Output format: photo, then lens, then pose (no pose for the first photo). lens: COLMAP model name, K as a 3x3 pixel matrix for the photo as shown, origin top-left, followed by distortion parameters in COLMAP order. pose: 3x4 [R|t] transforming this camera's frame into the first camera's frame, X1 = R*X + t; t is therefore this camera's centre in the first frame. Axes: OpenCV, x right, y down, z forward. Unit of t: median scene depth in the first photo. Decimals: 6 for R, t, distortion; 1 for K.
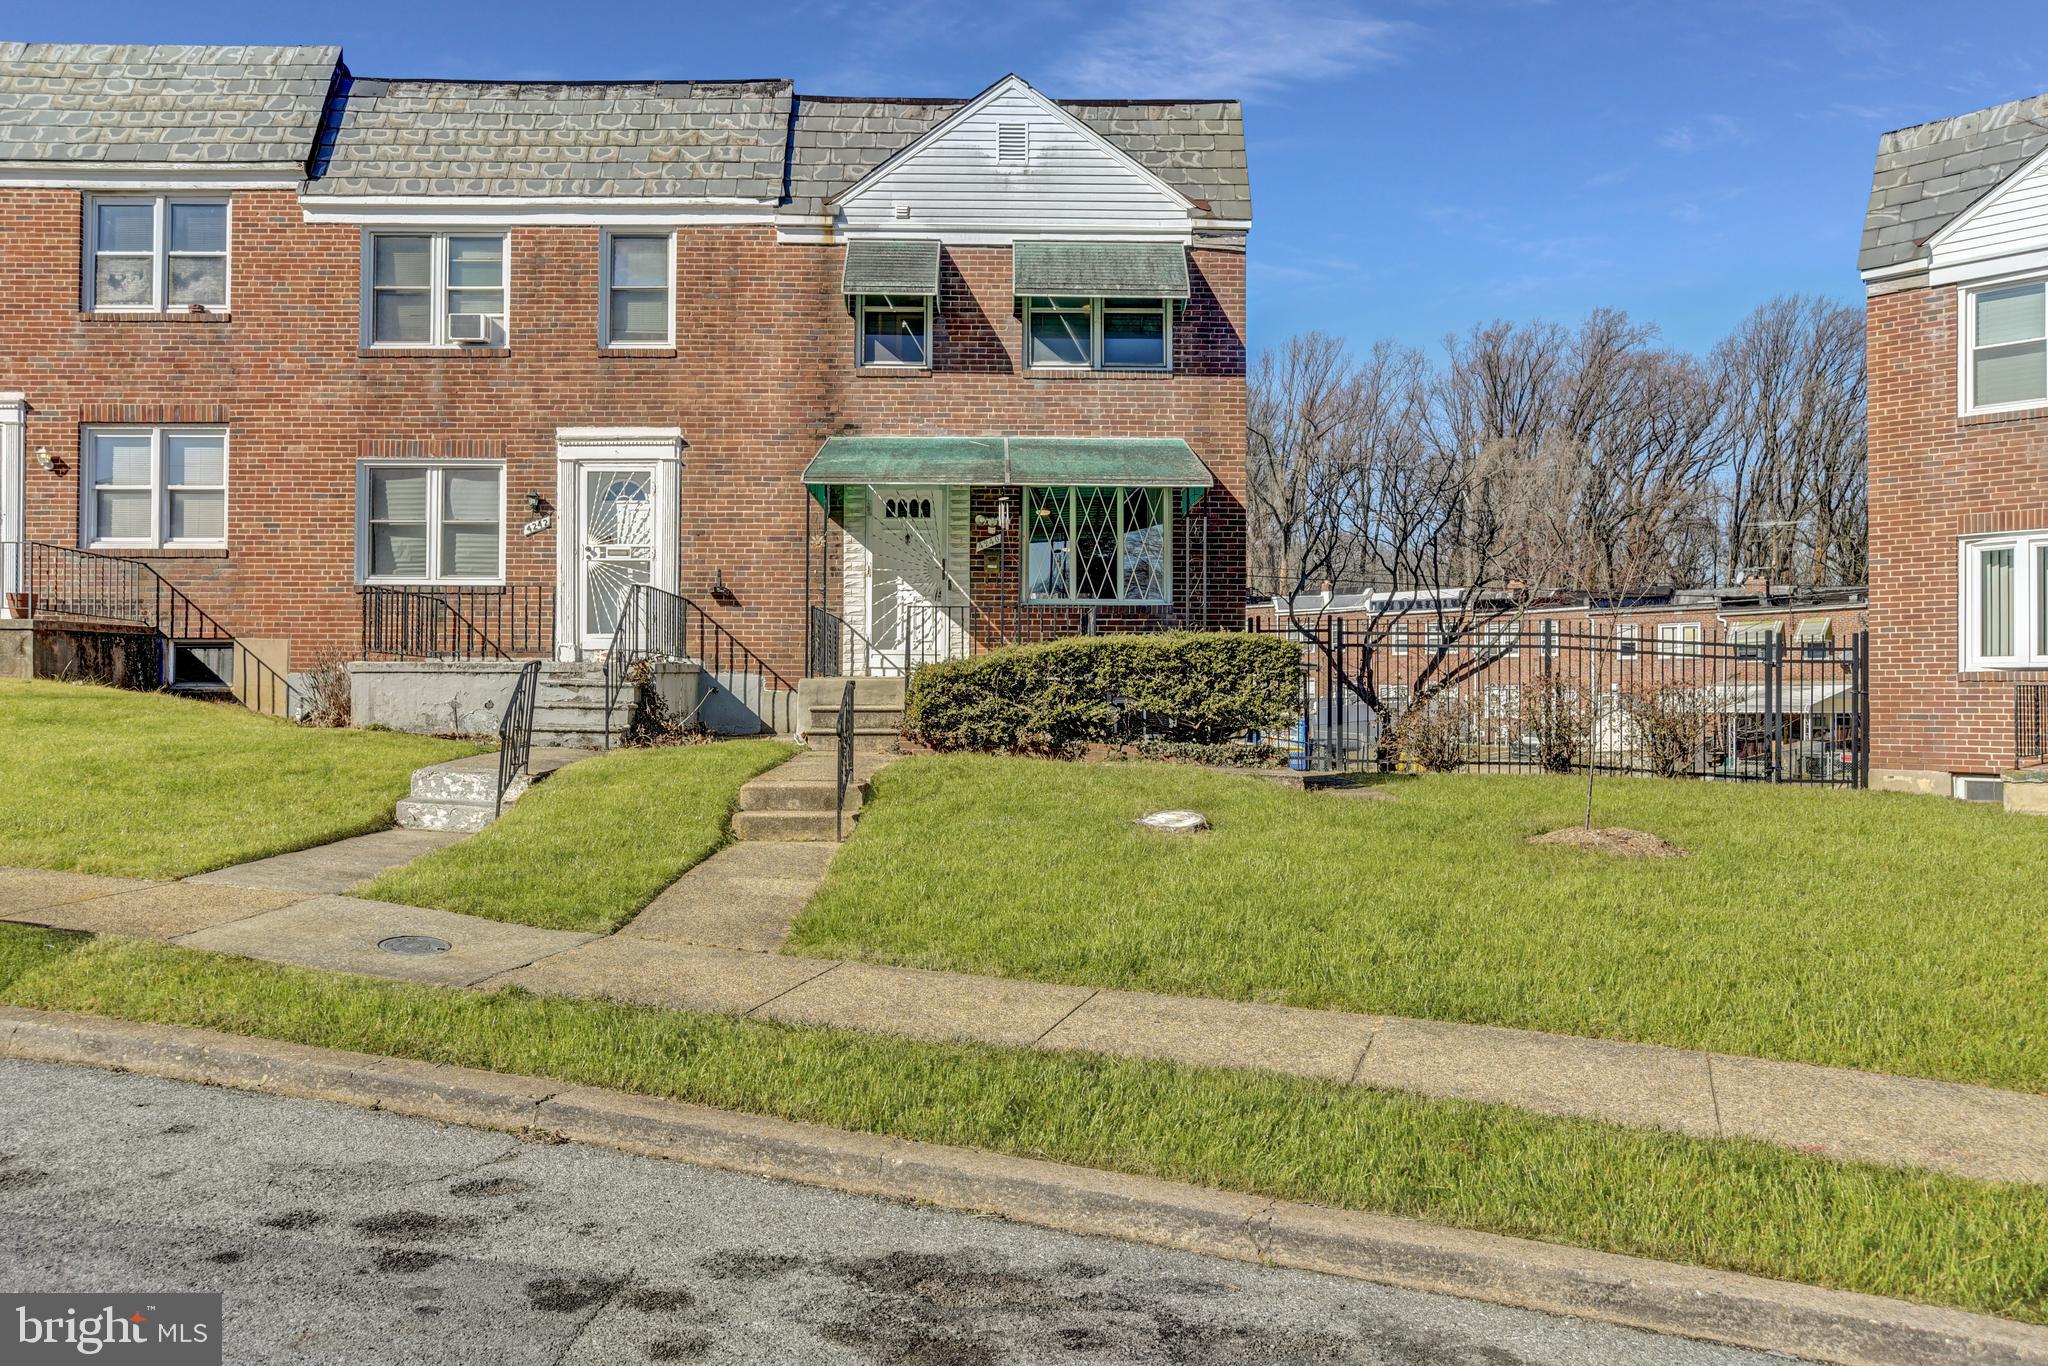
lens RADIAL K [[1501.0, 0, 1024.0], [0, 1501.0, 683.0], [0, 0, 1]] dist [-0.061263, 0.064383]
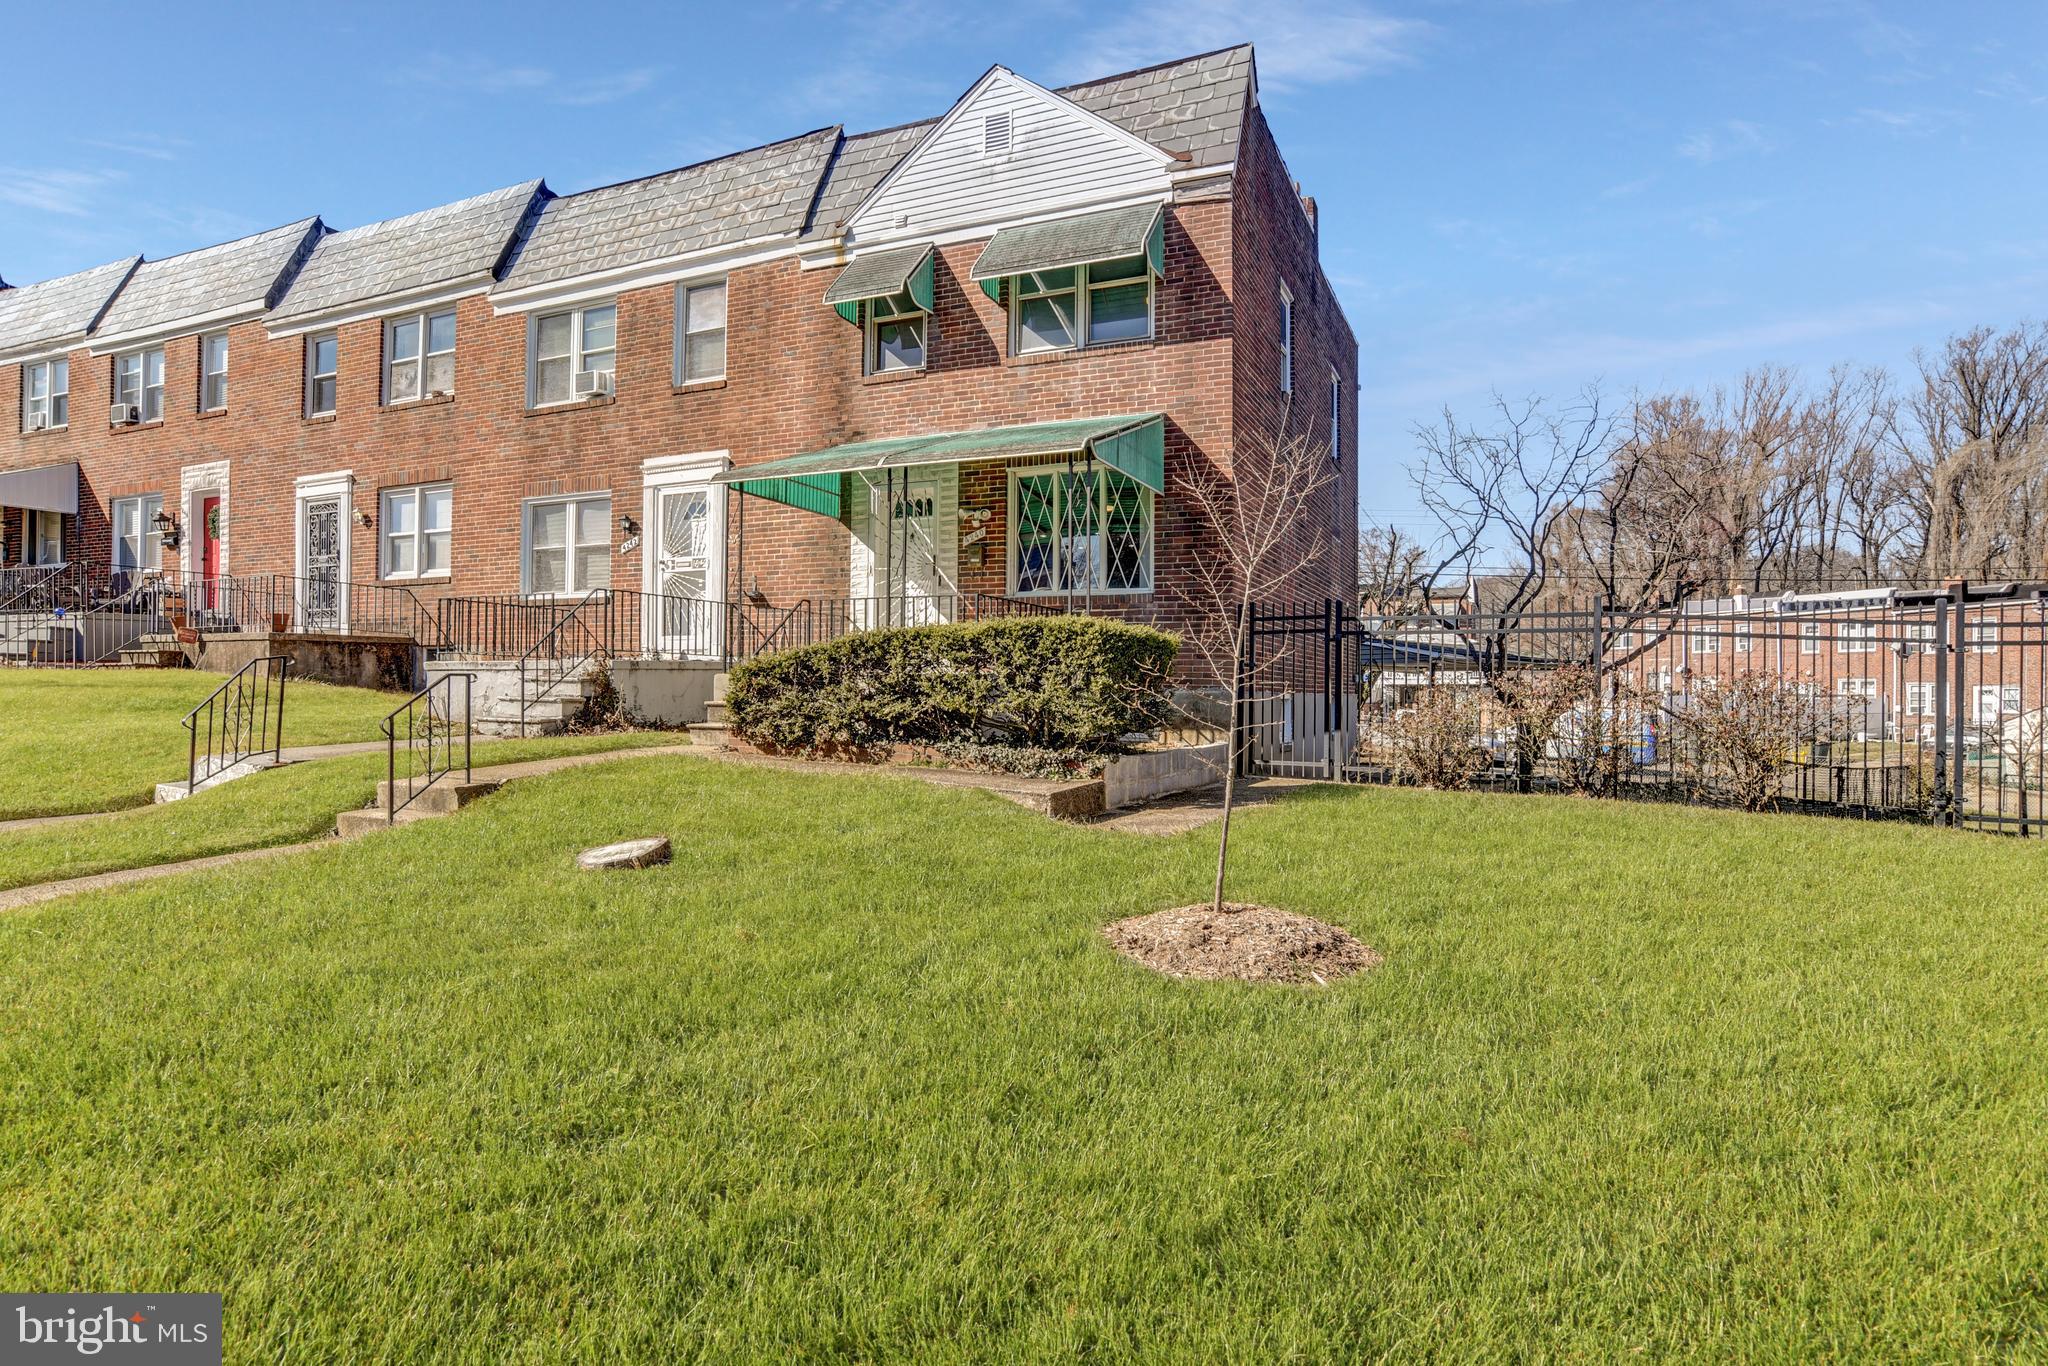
lens RADIAL K [[1111.1, 0, 1024.0], [0, 1111.1, 683.0], [0, 0, 1]] dist [-0.077396, 0.046007]
pose [[0.902963, -0.000882, -0.429718, 0.321184], [0.001440, 0.999998, 0.000973, 0.002657], [0.429716, -0.001497, 0.902963, 0.352118]]
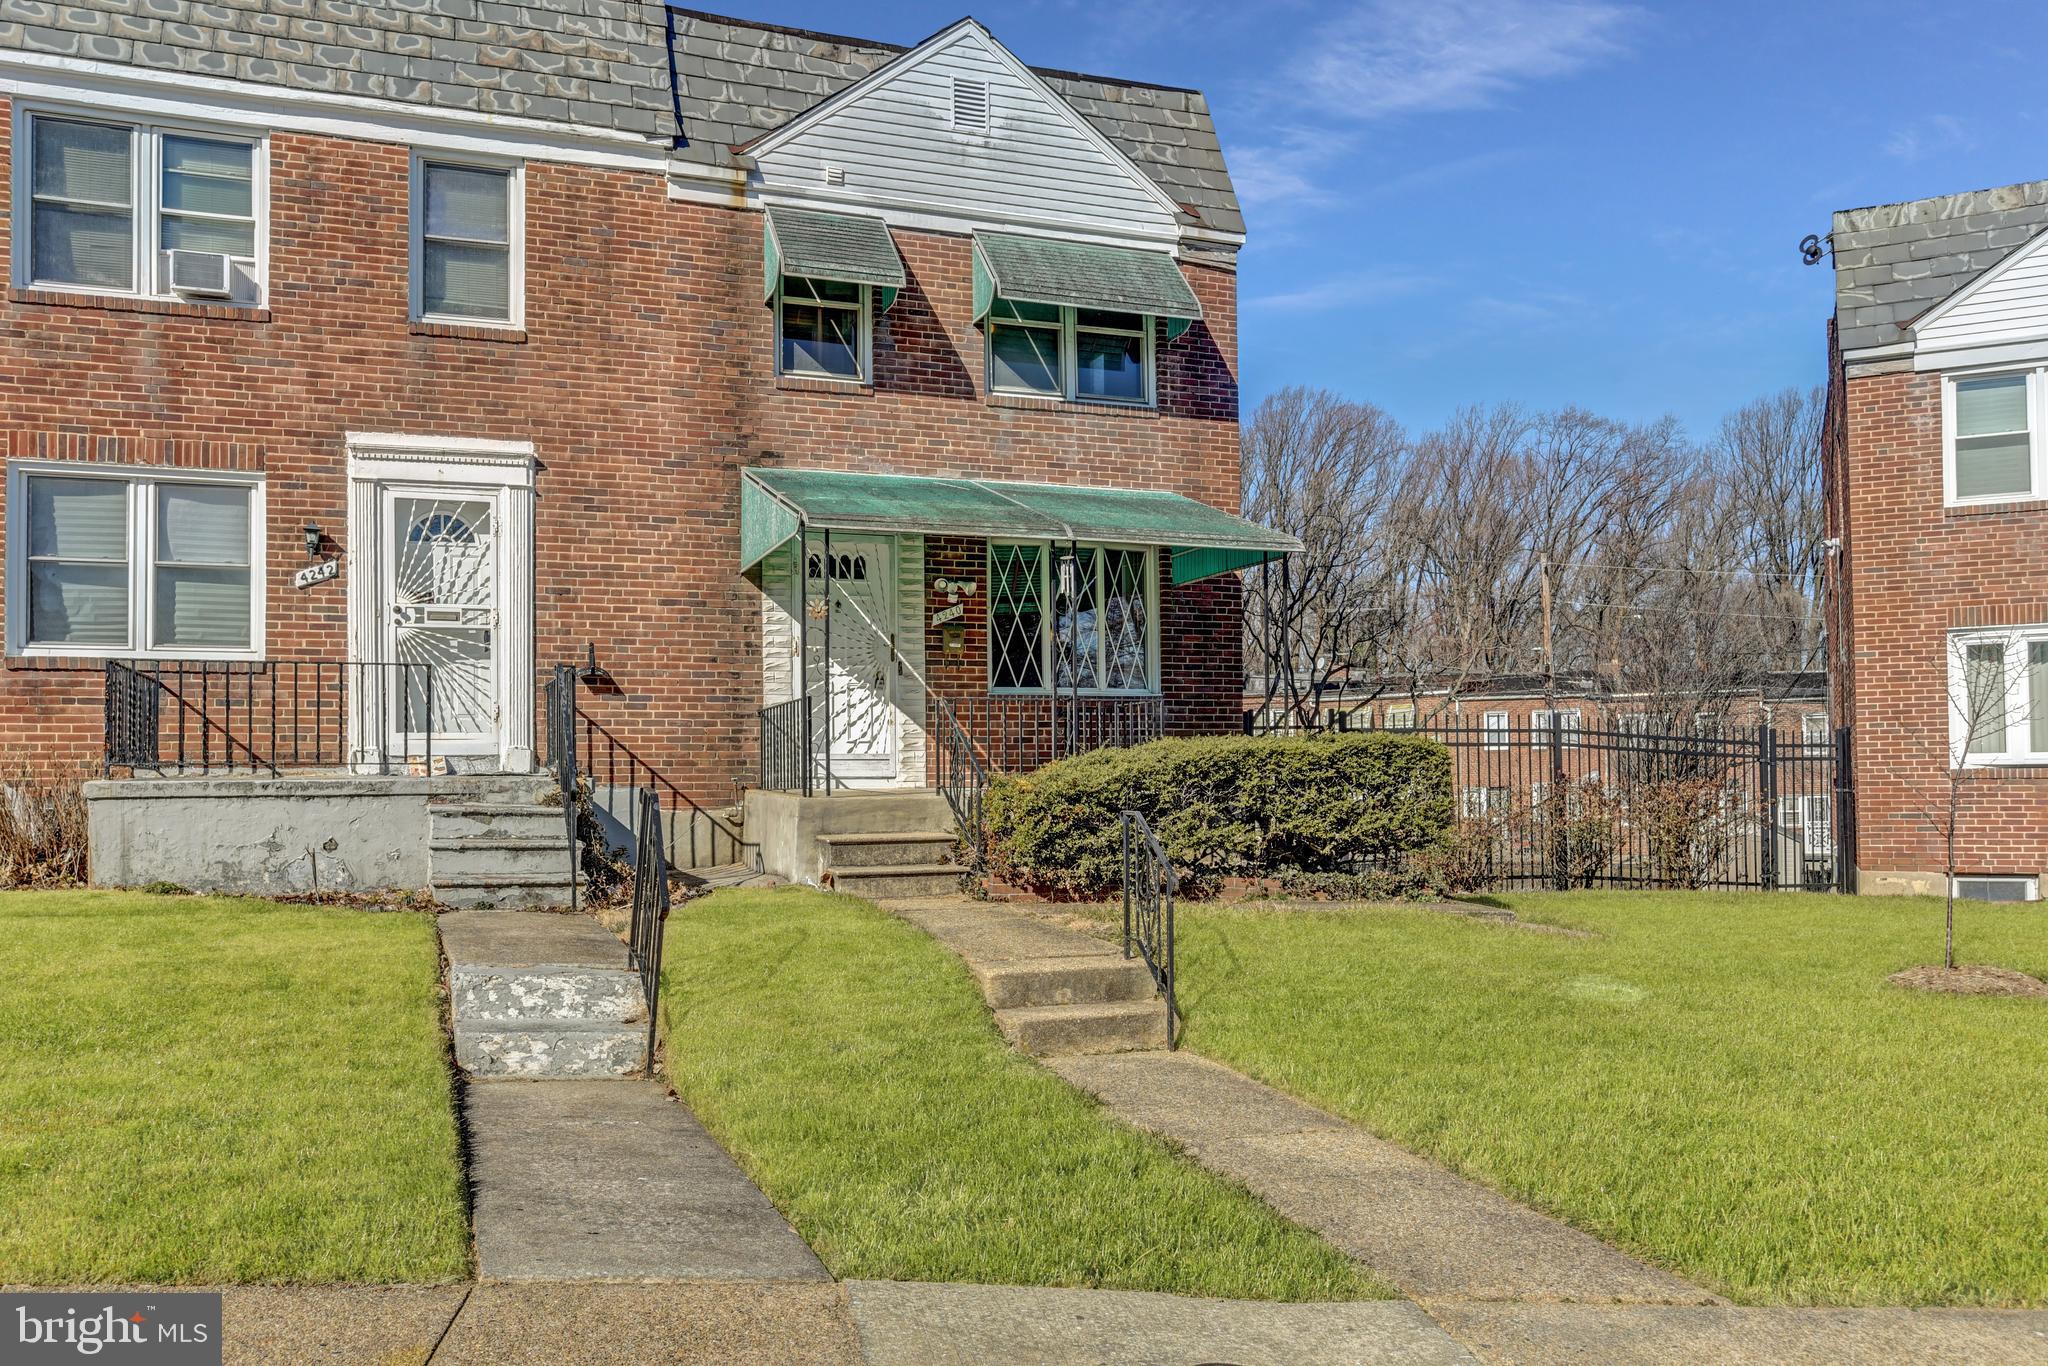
lens RADIAL K [[1604.6, 0, 1020.0], [0, 1604.6, 739.8], [0, 0, 1]] dist [-0.043042, 0.044344]
pose [[0.940062, -0.004017, 0.340980, -0.271492], [0.010099, 0.999820, -0.016063, -0.015036], [-0.340854, 0.018544, 0.939933, 0.209945]]
